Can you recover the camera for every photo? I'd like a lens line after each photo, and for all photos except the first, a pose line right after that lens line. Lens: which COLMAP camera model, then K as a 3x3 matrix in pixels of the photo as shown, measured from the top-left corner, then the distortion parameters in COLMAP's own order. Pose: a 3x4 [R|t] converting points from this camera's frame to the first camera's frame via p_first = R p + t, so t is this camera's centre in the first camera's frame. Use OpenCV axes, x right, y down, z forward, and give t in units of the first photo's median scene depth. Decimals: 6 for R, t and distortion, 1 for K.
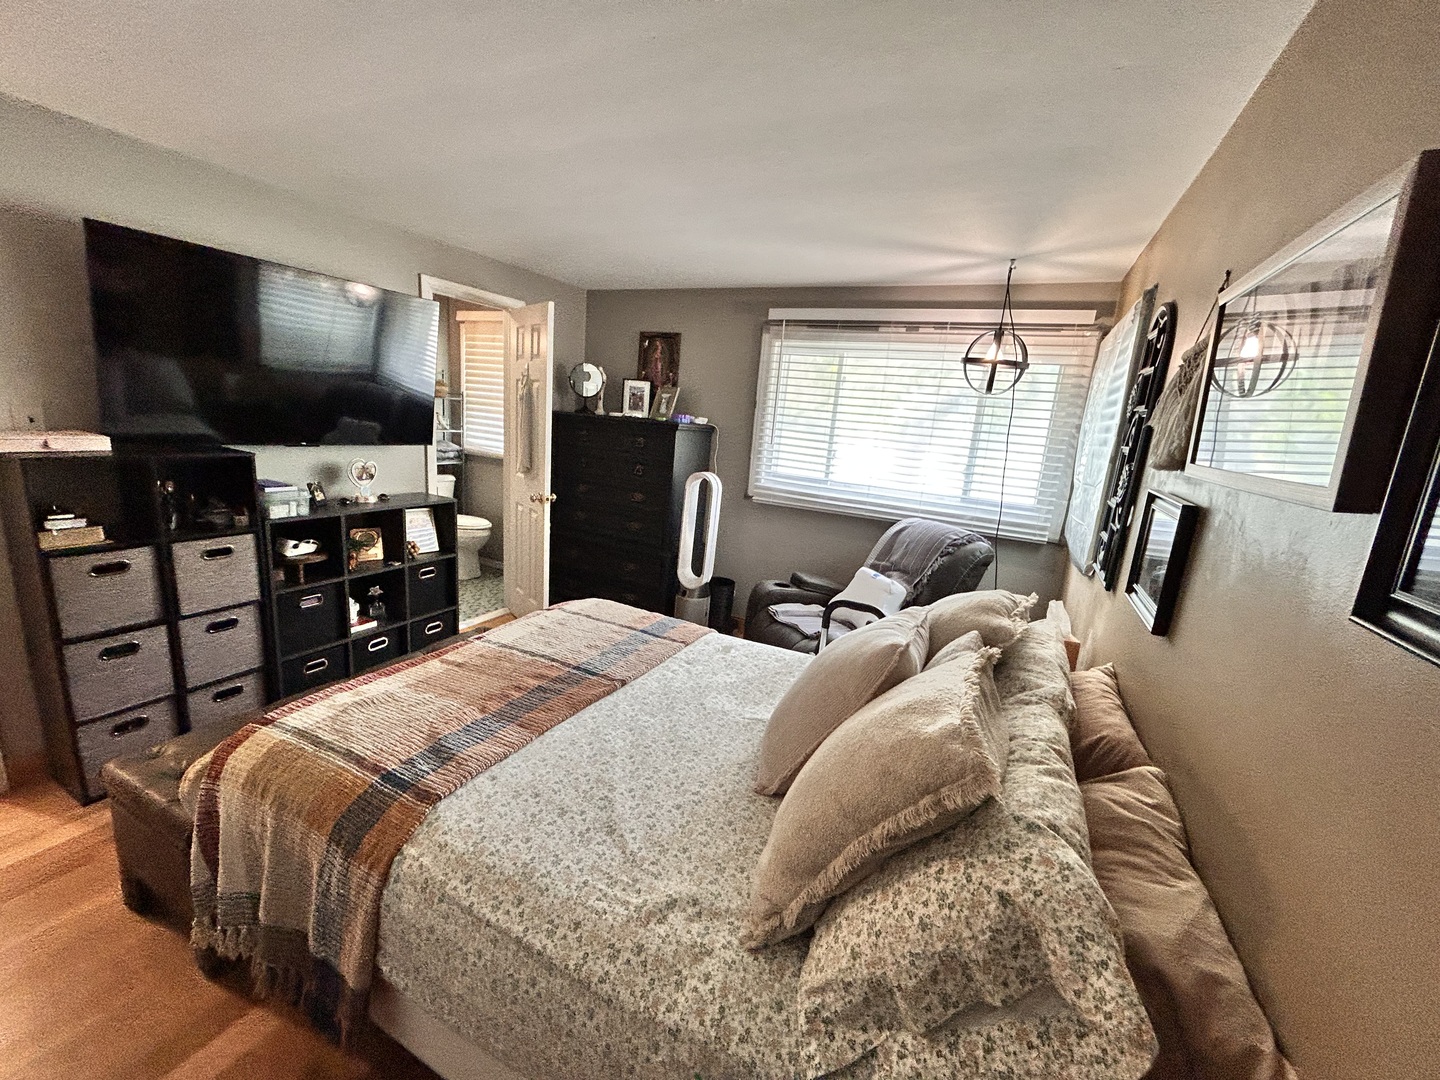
lens RADIAL K [[585.7, 0, 717.4], [0, 585.7, 532.4], [0, 0, 1]] dist [0.001739, 0.000127]
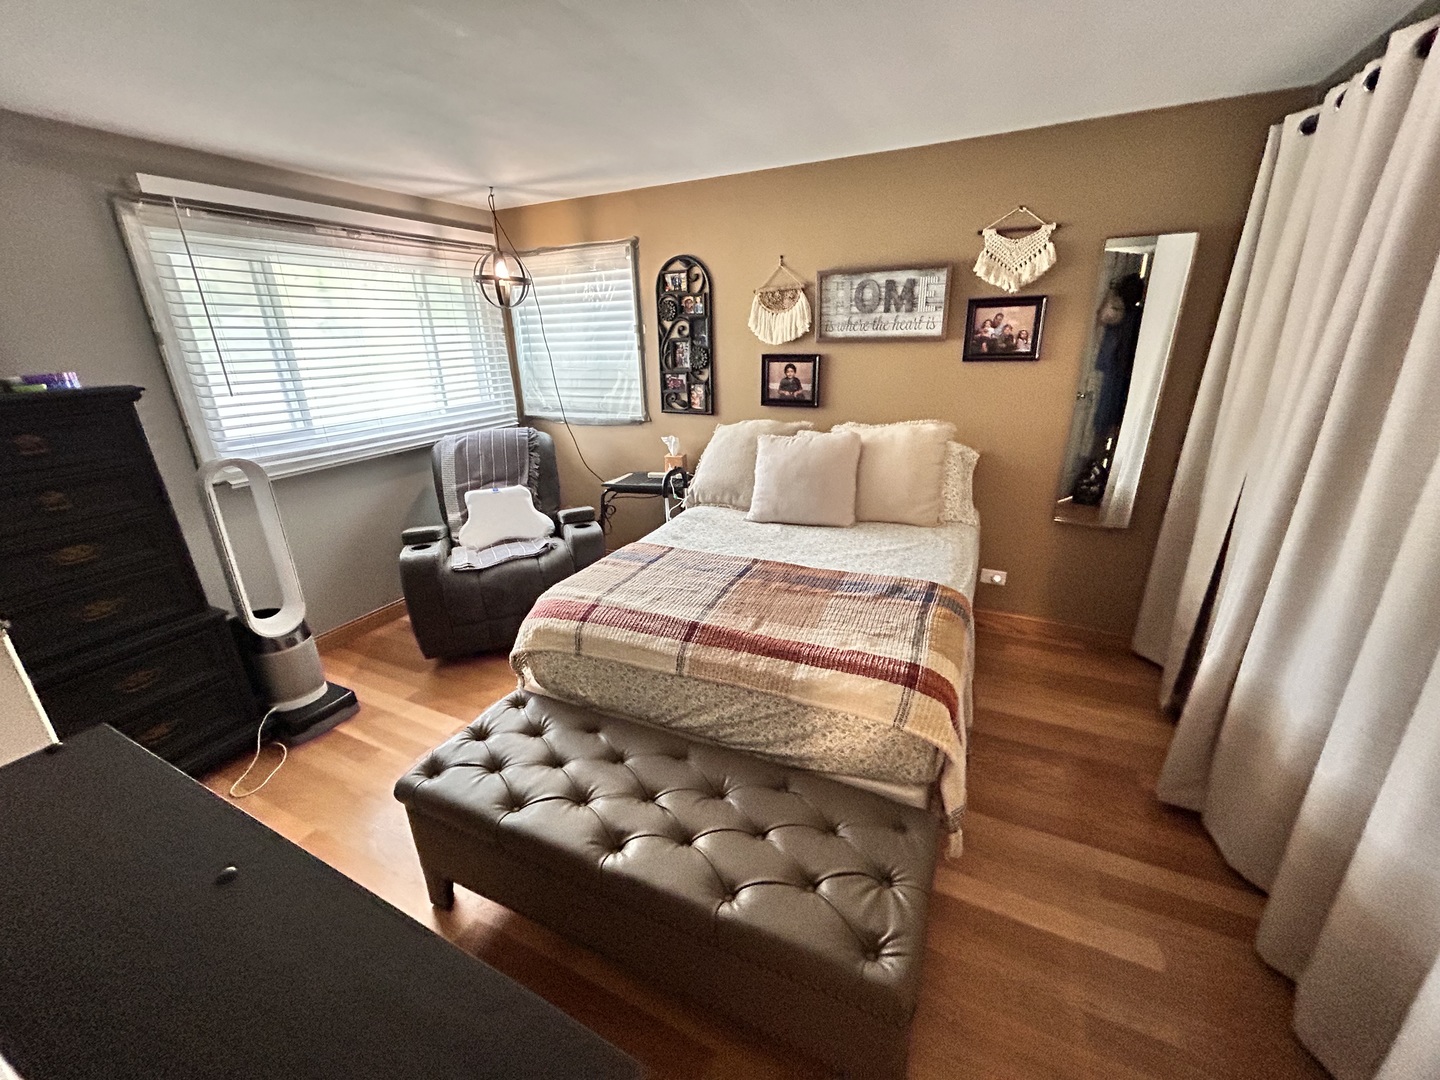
lens RADIAL K [[585.7, 0, 713.0], [0, 585.7, 539.9], [0, 0, 1]] dist [0.001739, 0.000127]
pose [[-0.017366, -0.410146, 0.911854, -0.933346], [0.232021, 0.885444, 0.402686, -0.230877], [-0.972556, 0.218563, 0.079786, 0.690275]]
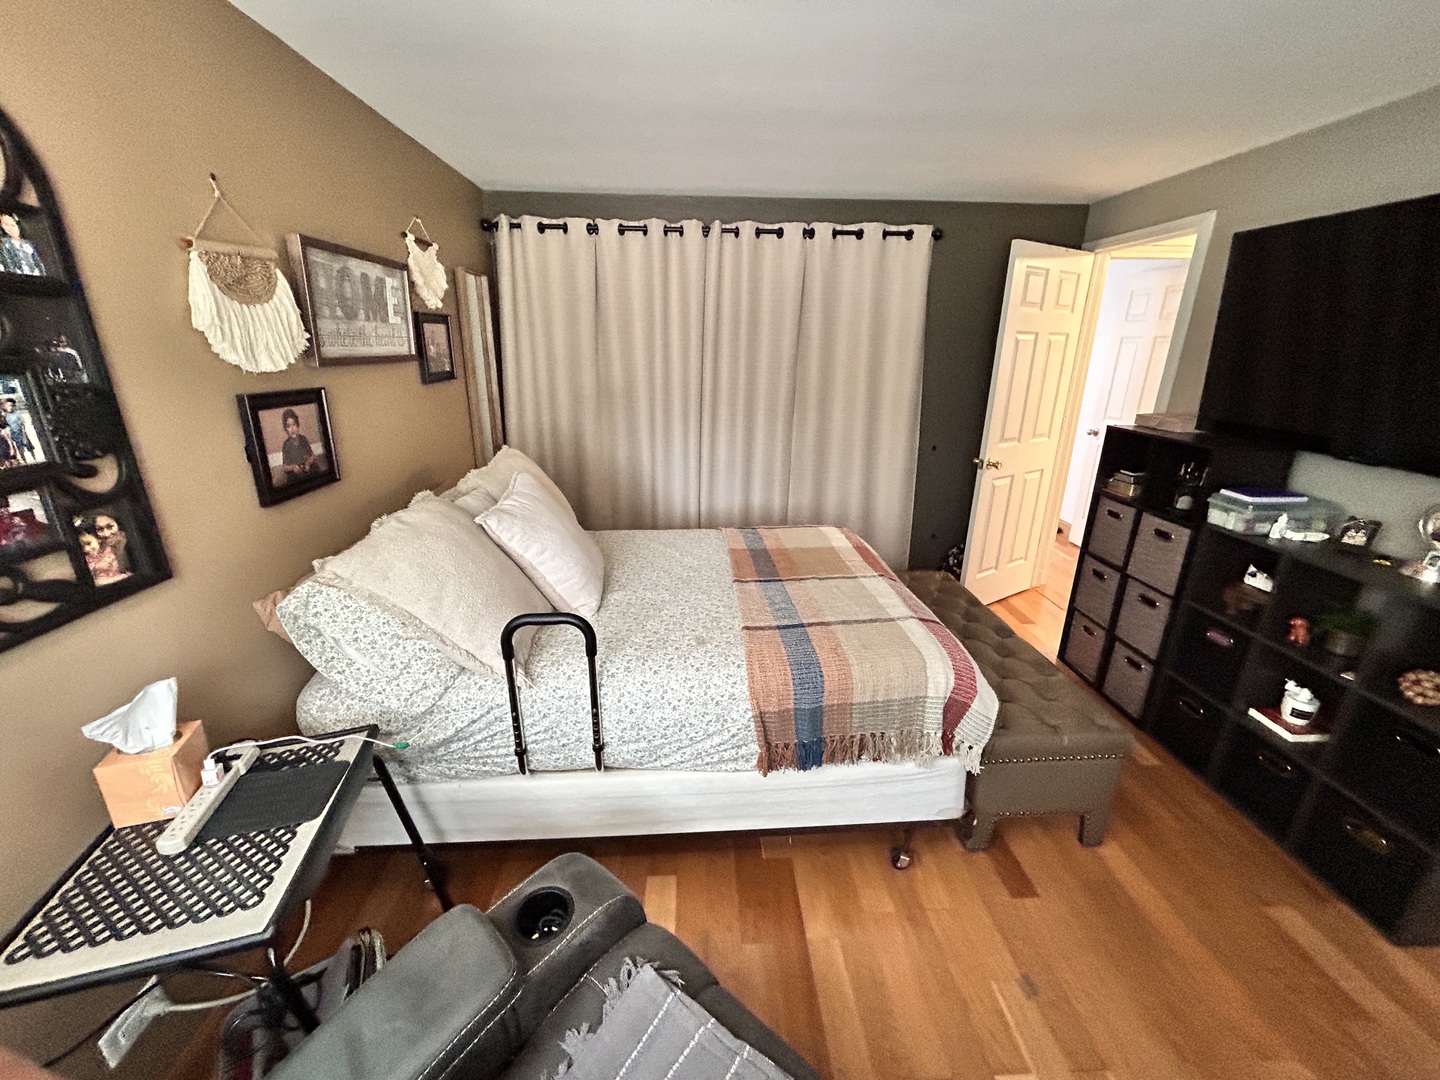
lens RADIAL K [[585.7, 0, 714.5], [0, 585.7, 539.7], [0, 0, 1]] dist [0.001739, 0.000127]
pose [[-0.864417, 0.072782, -0.497480, 0.342269], [-0.180697, 0.878382, 0.442486, -0.257665], [0.469183, 0.472385, -0.746137, 1.311348]]
